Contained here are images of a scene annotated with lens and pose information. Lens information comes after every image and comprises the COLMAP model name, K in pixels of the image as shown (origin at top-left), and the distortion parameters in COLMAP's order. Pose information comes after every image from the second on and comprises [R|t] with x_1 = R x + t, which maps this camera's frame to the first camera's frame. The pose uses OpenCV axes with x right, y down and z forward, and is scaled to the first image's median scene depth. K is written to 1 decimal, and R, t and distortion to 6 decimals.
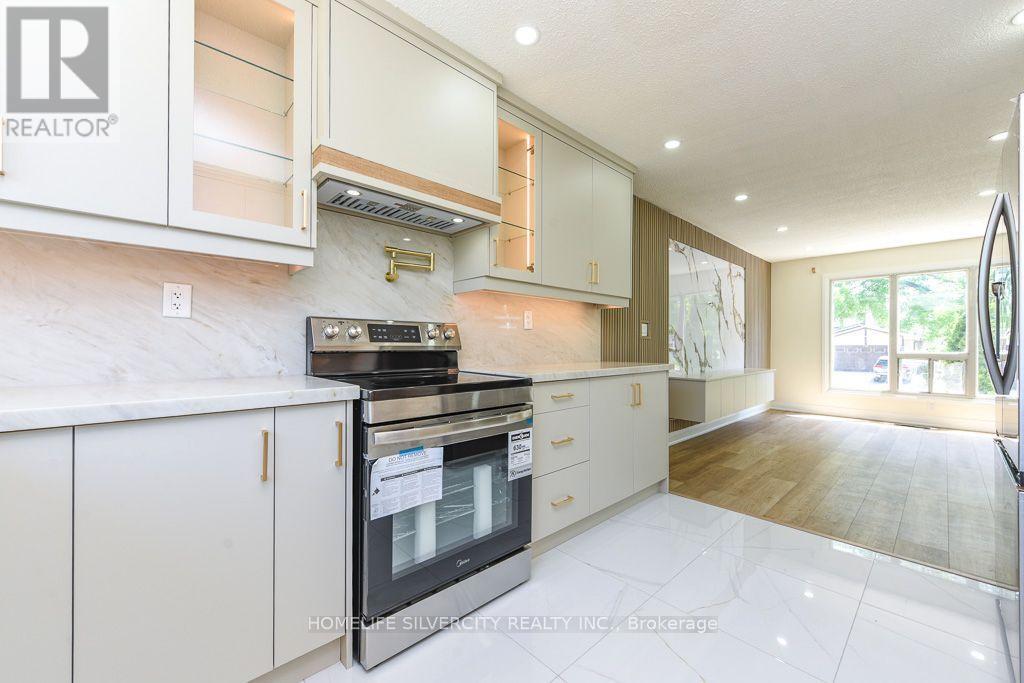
lens RADIAL K [[397.6, 0, 514.2], [0, 397.6, 342.4], [0, 0, 1]] dist [0.002823, -0.000476]
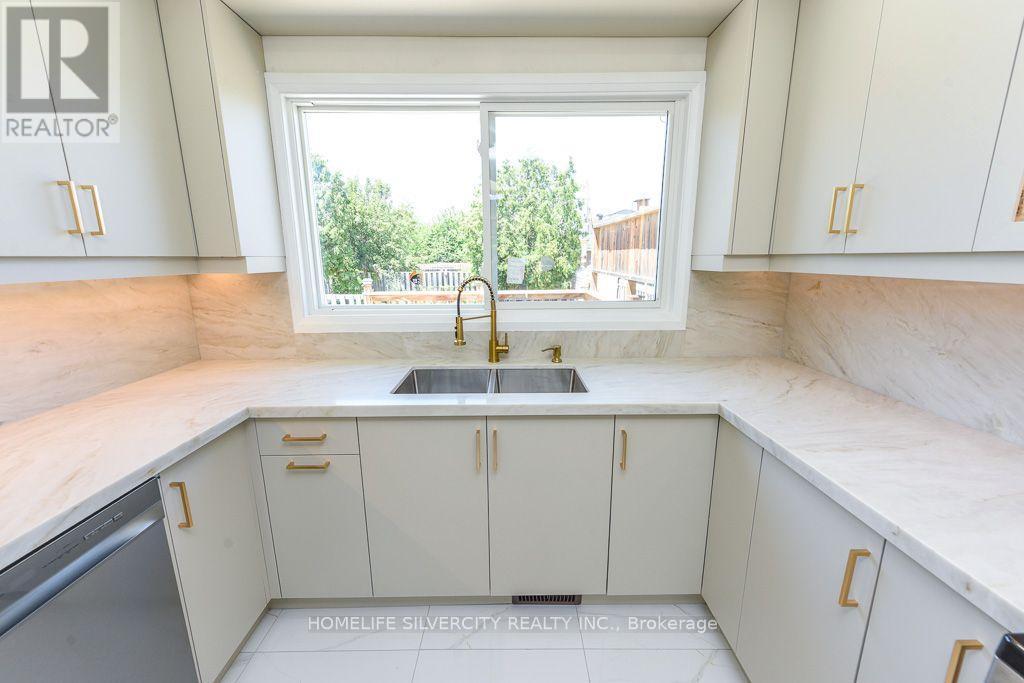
lens RADIAL K [[400.2, 0, 514.1], [0, 400.2, 342.1], [0, 0, 1]] dist [0.001915, 0.000035]
pose [[-0.677611, 0.152150, -0.719510, 0.044785], [0.005769, 0.979434, 0.201682, -0.048529], [0.735398, 0.132511, -0.664553, 0.151536]]
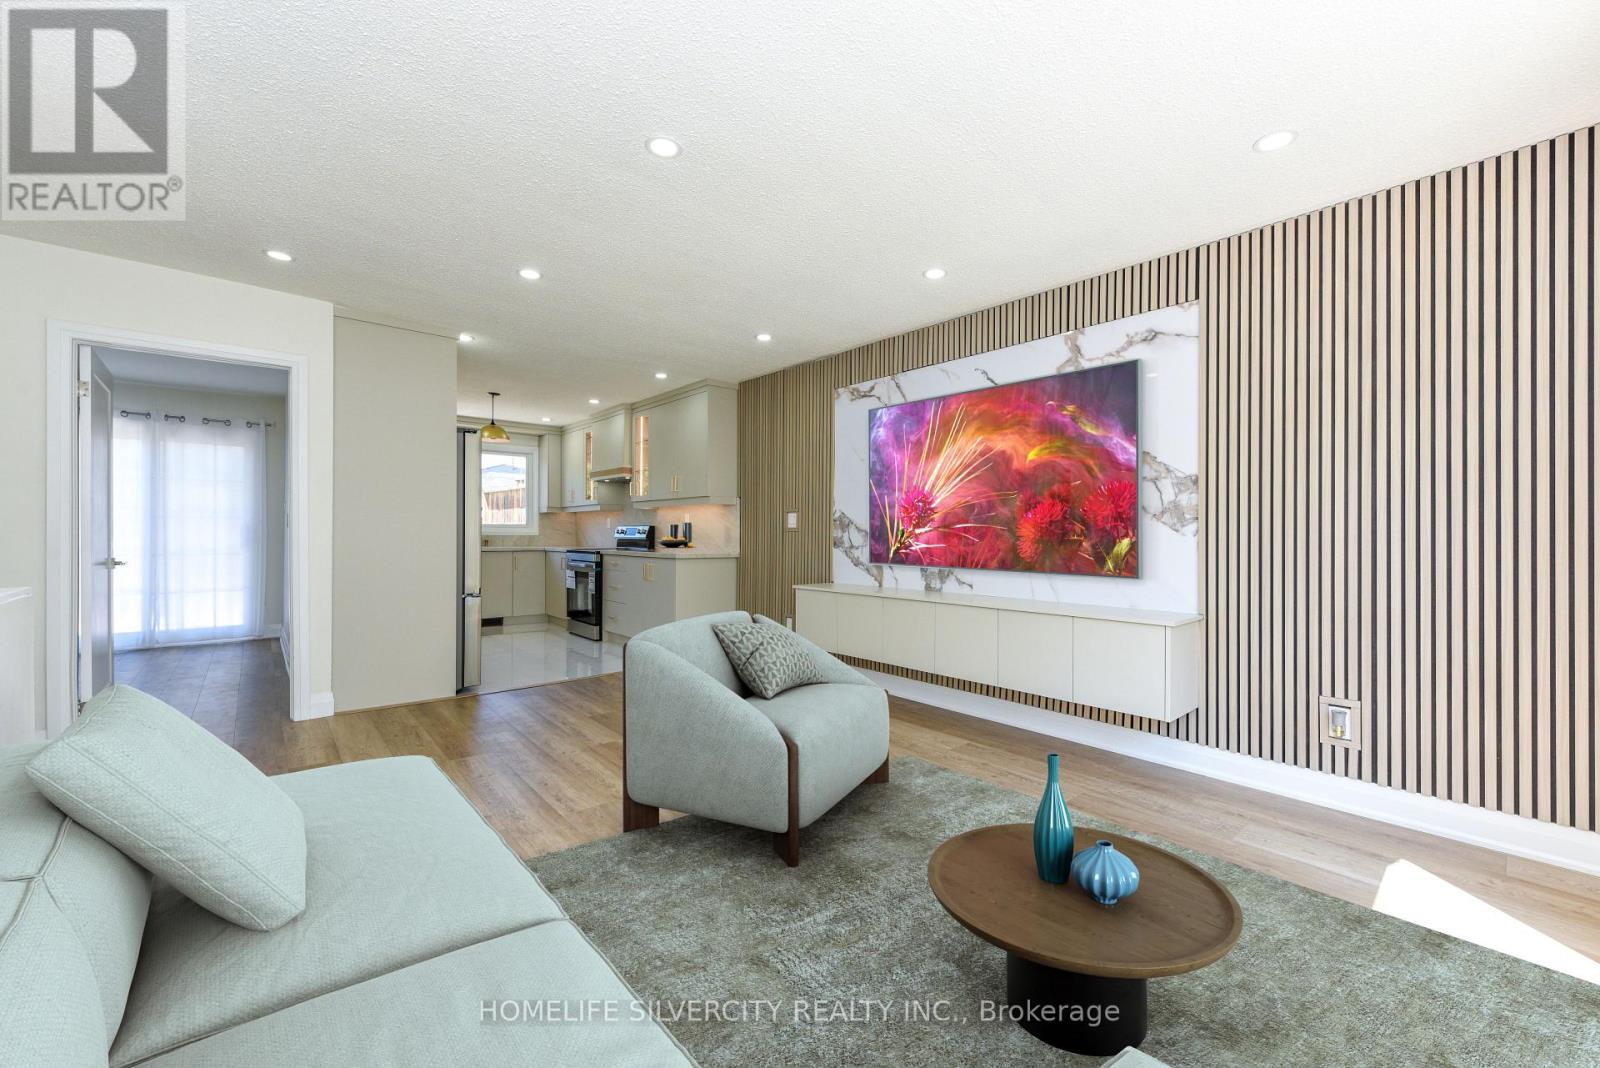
lens RADIAL K [[621.3, 0, 803.5], [0, 621.3, 535.5], [0, 0, 1]] dist [0.002823, -0.000476]
pose [[-0.031860, -0.002765, -0.999489, 0.873228], [-0.001223, 0.999996, -0.002728, 0.002377], [0.999492, 0.001135, -0.031864, 0.568053]]
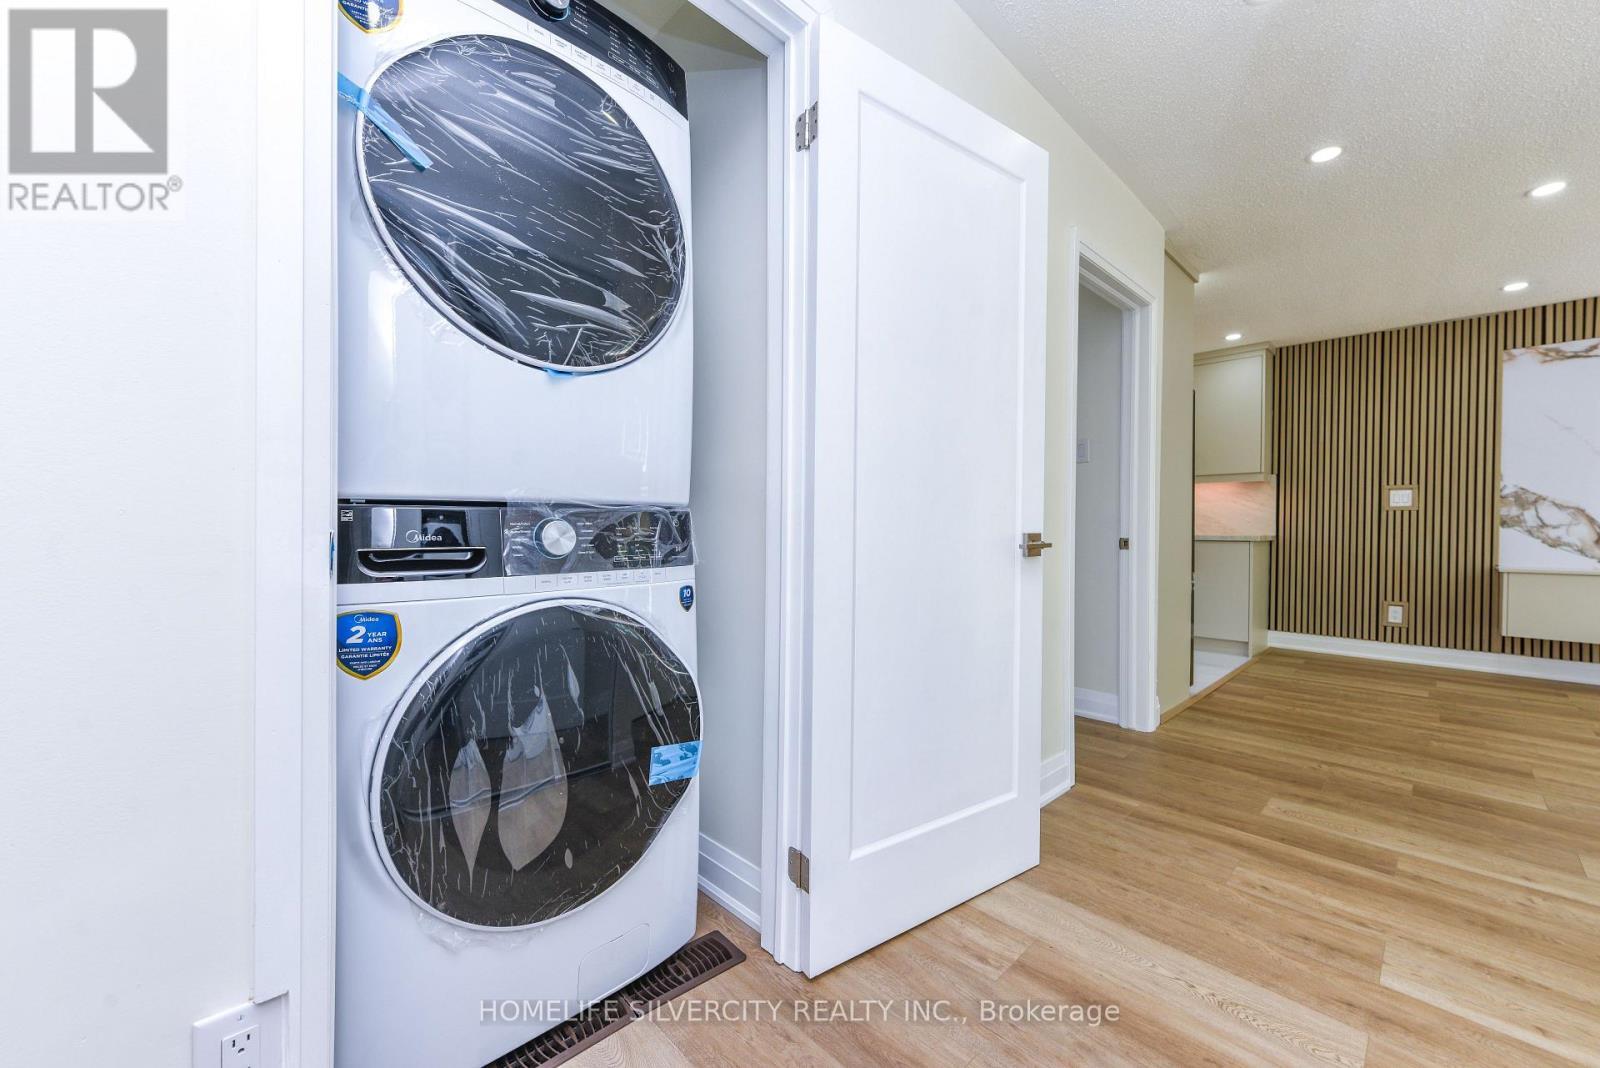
lens RADIAL K [[625.3, 0, 803.3], [0, 625.3, 534.9], [0, 0, 1]] dist [0.001915, 0.000035]
pose [[-0.022507, -0.000236, -0.999747, 0.827036], [-0.009354, 0.999956, -0.000025, 0.026752], [0.999703, 0.009351, -0.022509, -0.062016]]
